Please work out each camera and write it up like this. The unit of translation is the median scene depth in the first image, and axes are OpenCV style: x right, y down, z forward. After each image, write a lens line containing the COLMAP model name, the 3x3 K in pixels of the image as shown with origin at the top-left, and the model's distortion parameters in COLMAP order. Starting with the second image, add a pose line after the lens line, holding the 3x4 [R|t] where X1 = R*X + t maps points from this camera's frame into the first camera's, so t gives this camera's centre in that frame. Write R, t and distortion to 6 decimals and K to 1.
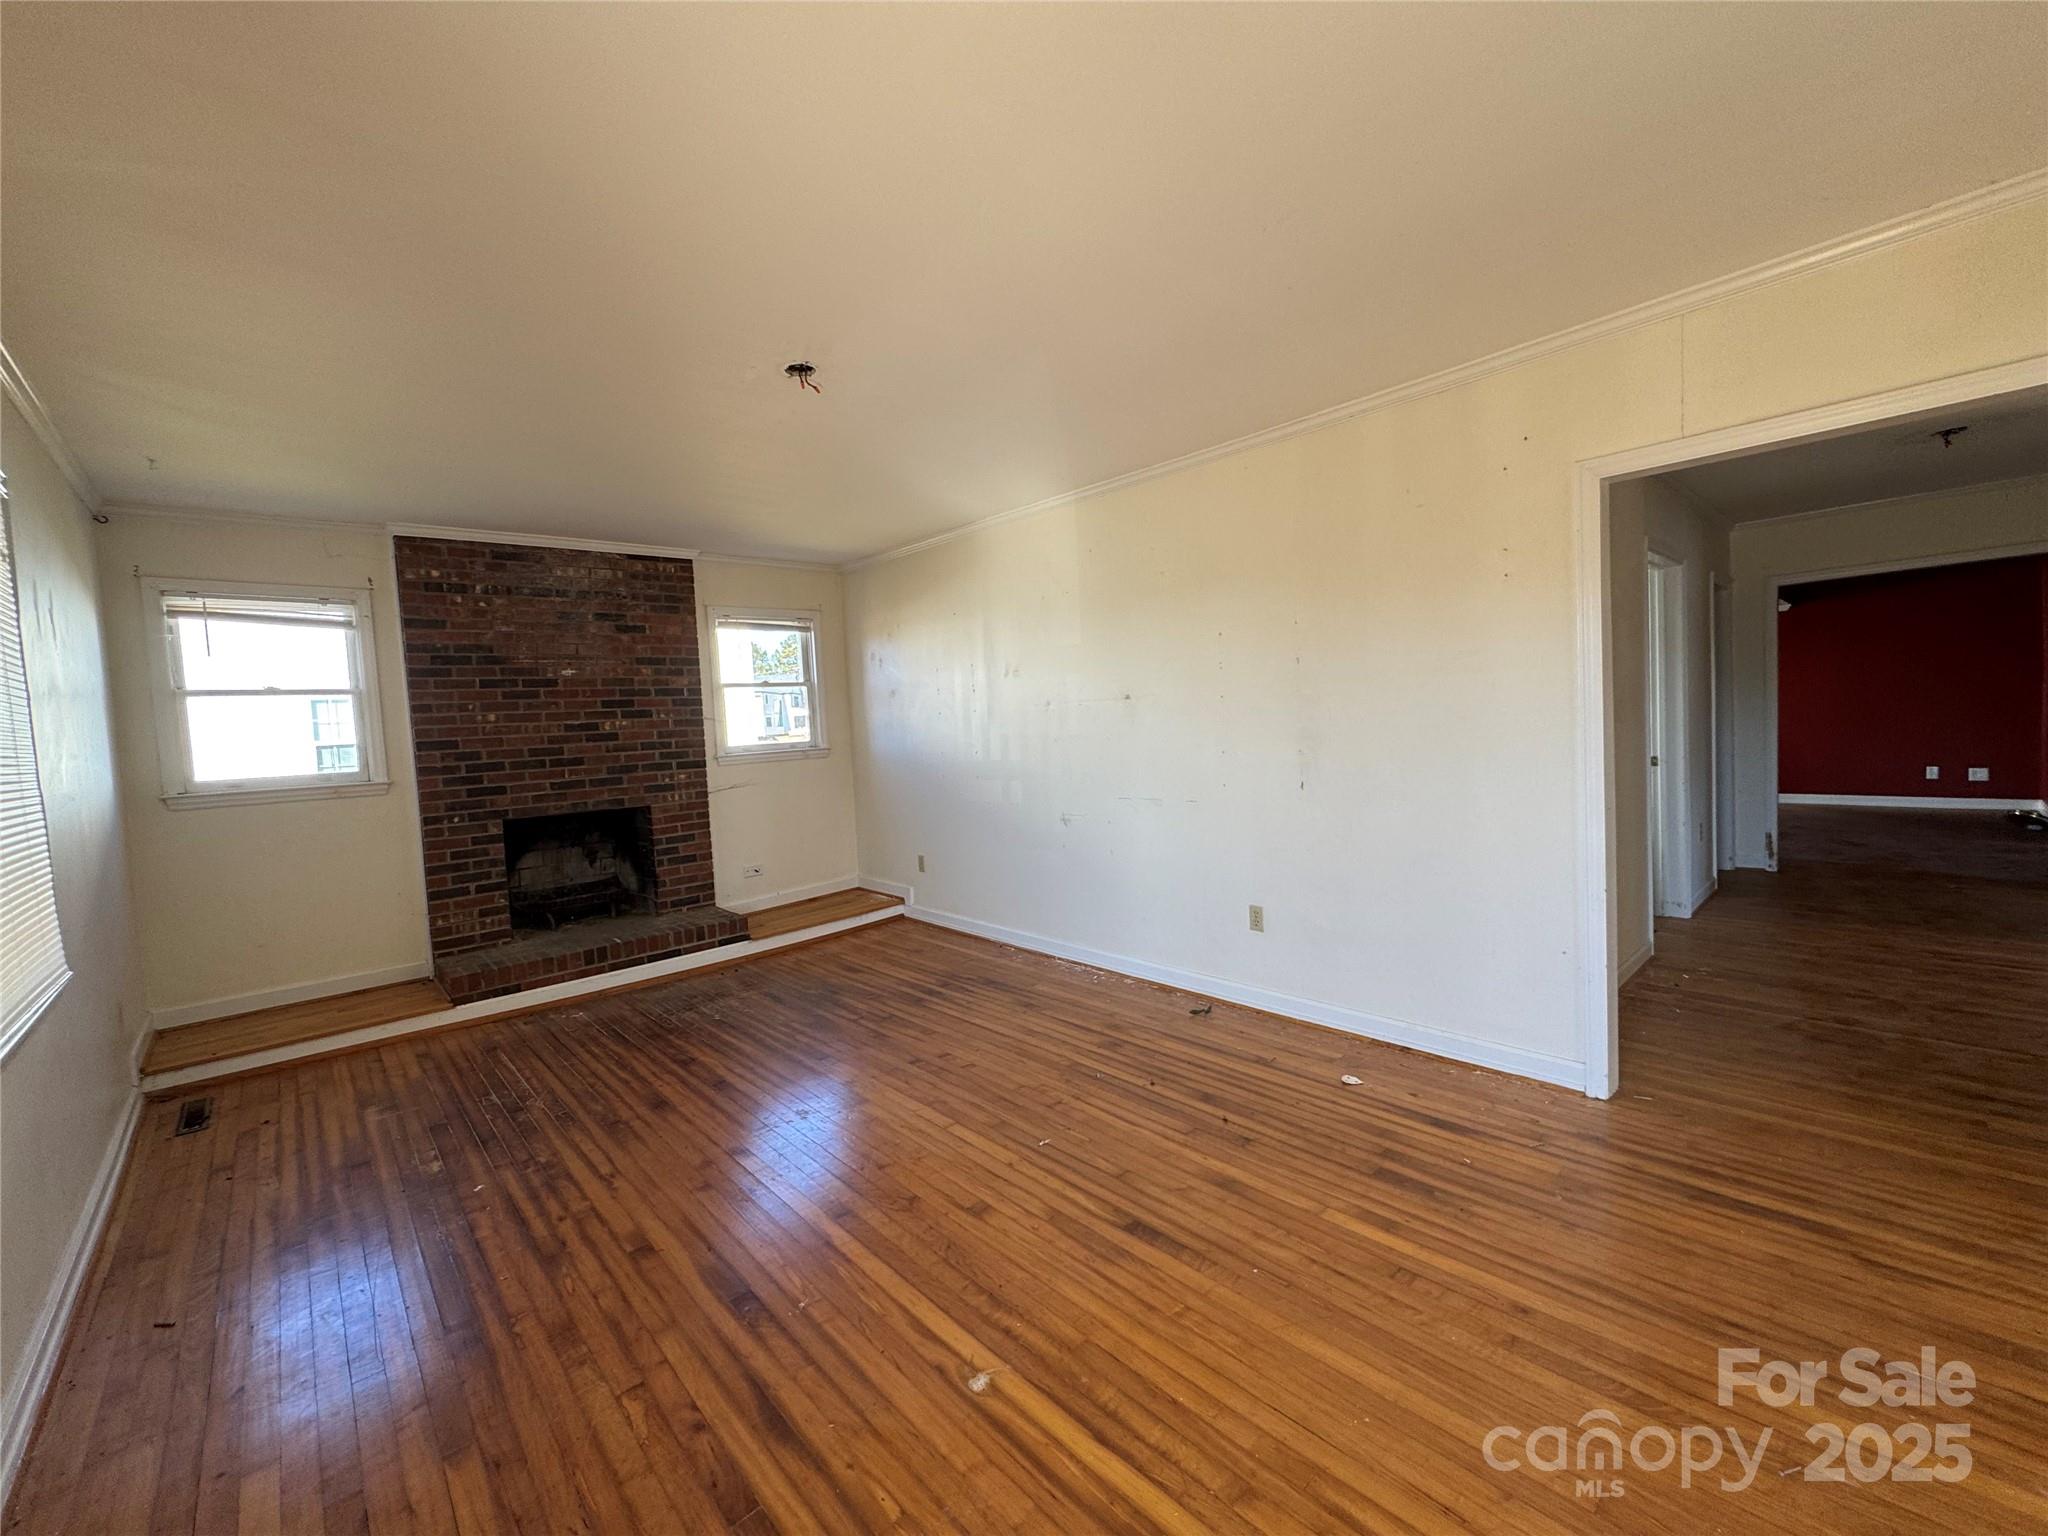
lens RADIAL K [[826.8, 0, 1024.0], [0, 826.8, 768.0], [0, 0, 1]] dist [-0.006886, 0.000079]
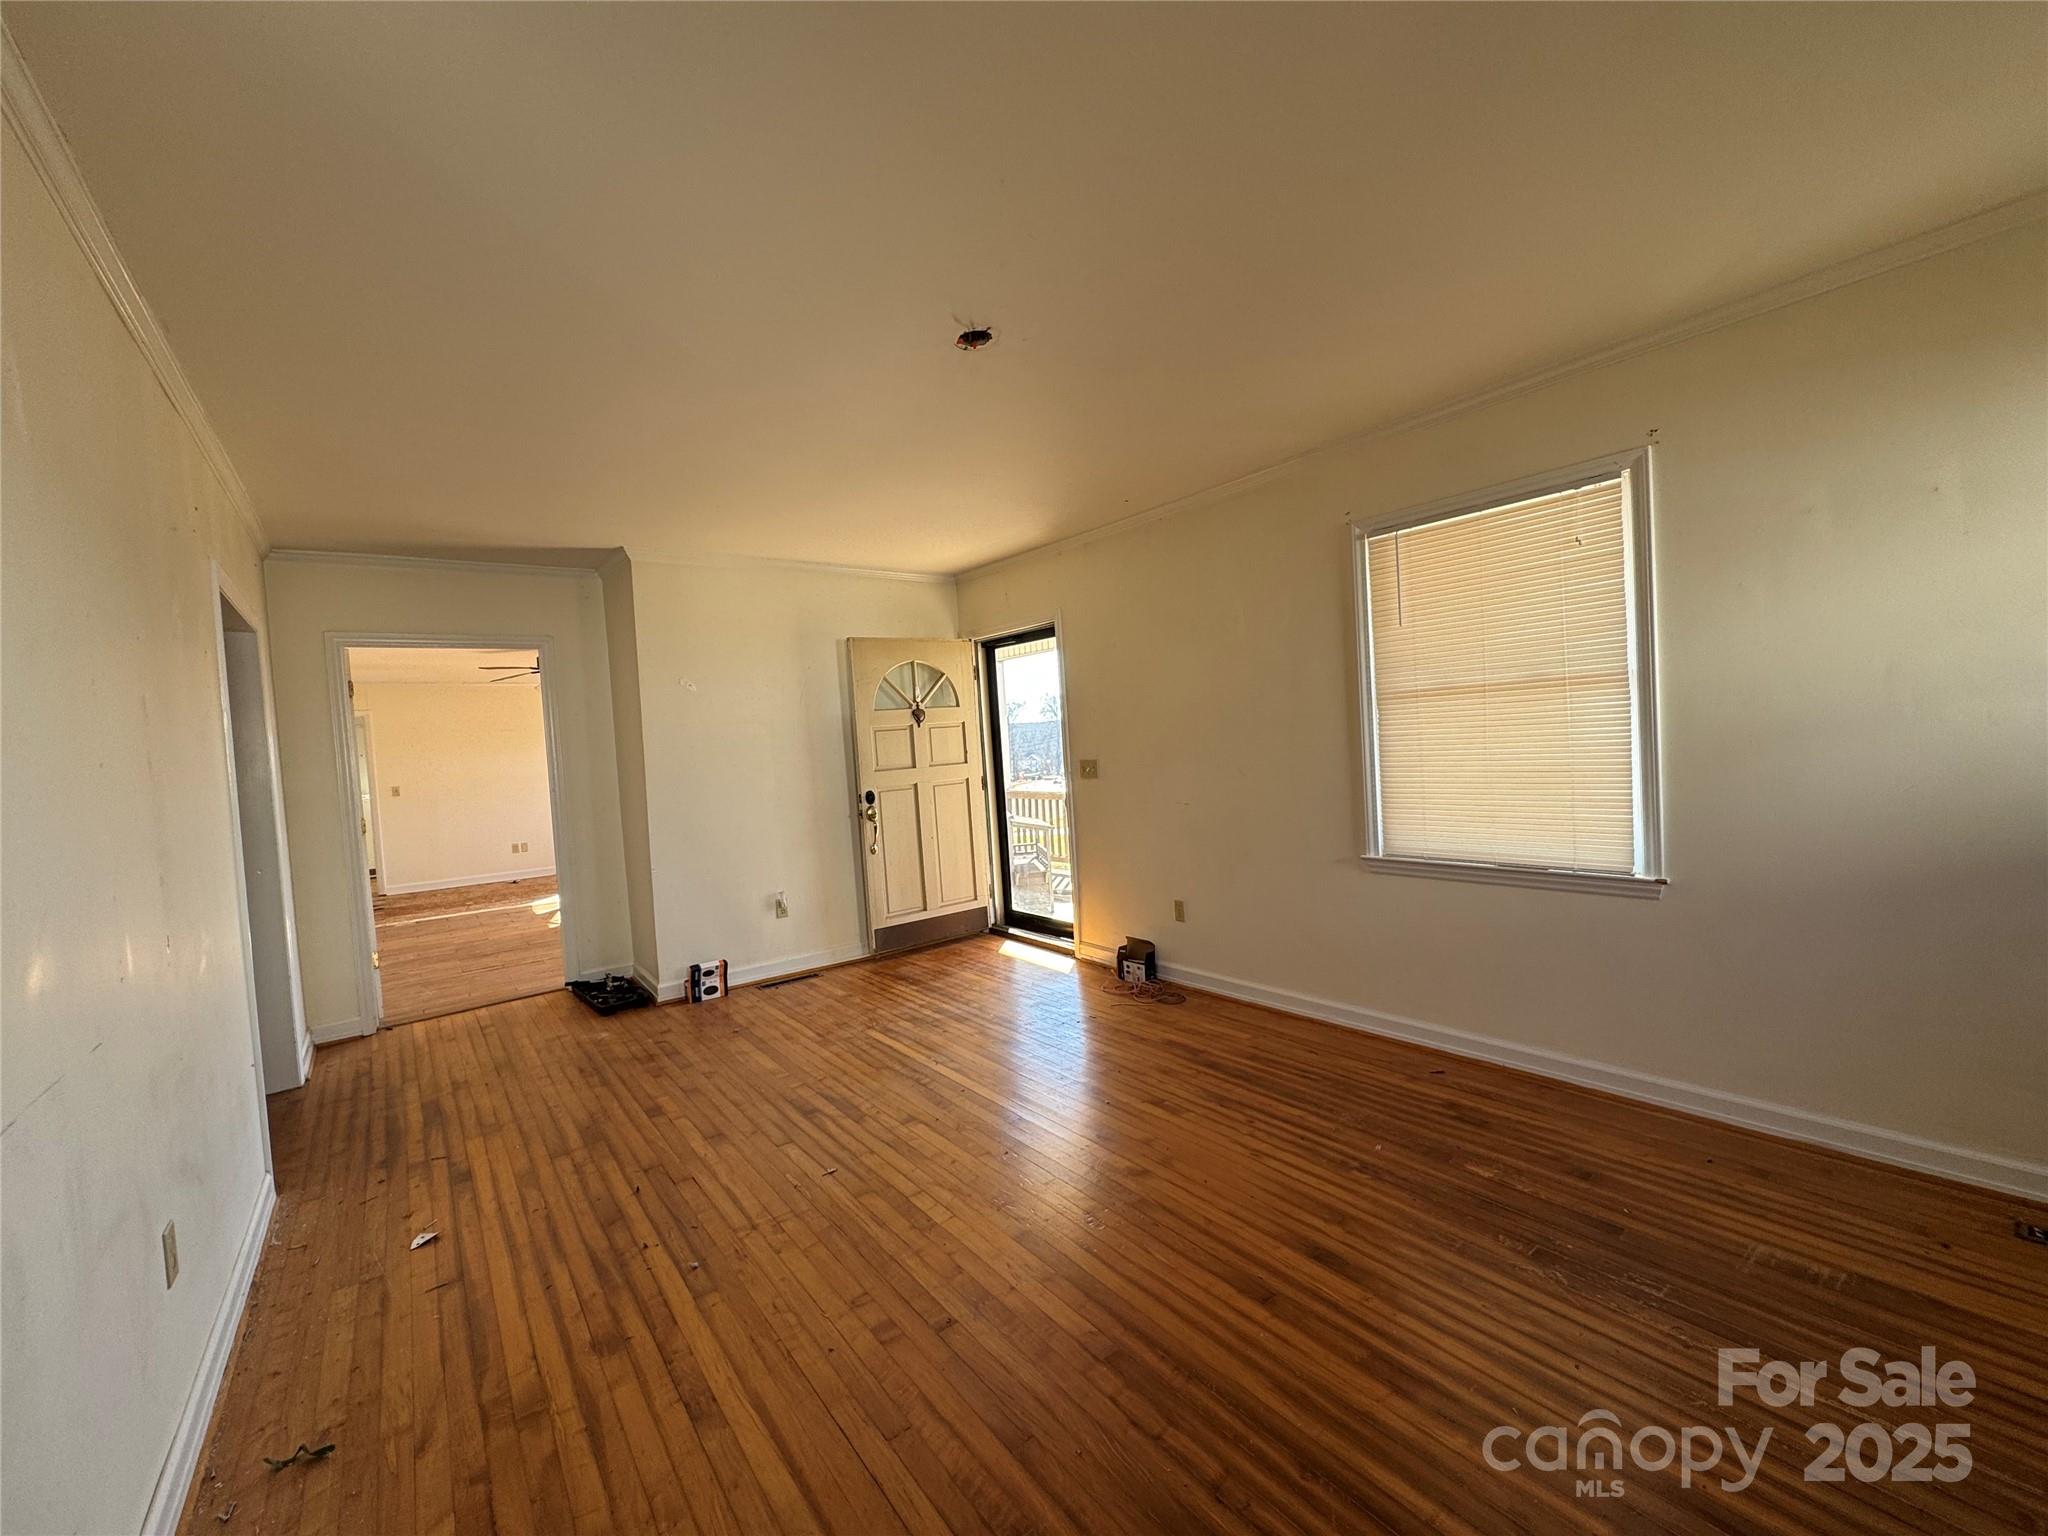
lens RADIAL K [[826.8, 0, 1024.0], [0, 826.8, 768.0], [0, 0, 1]] dist [-0.006886, 0.000079]
pose [[-0.989446, 0.109184, 0.095262, -0.302164], [0.117455, 0.989346, 0.086020, -0.078459], [-0.084855, 0.096302, -0.991729, 1.625404]]
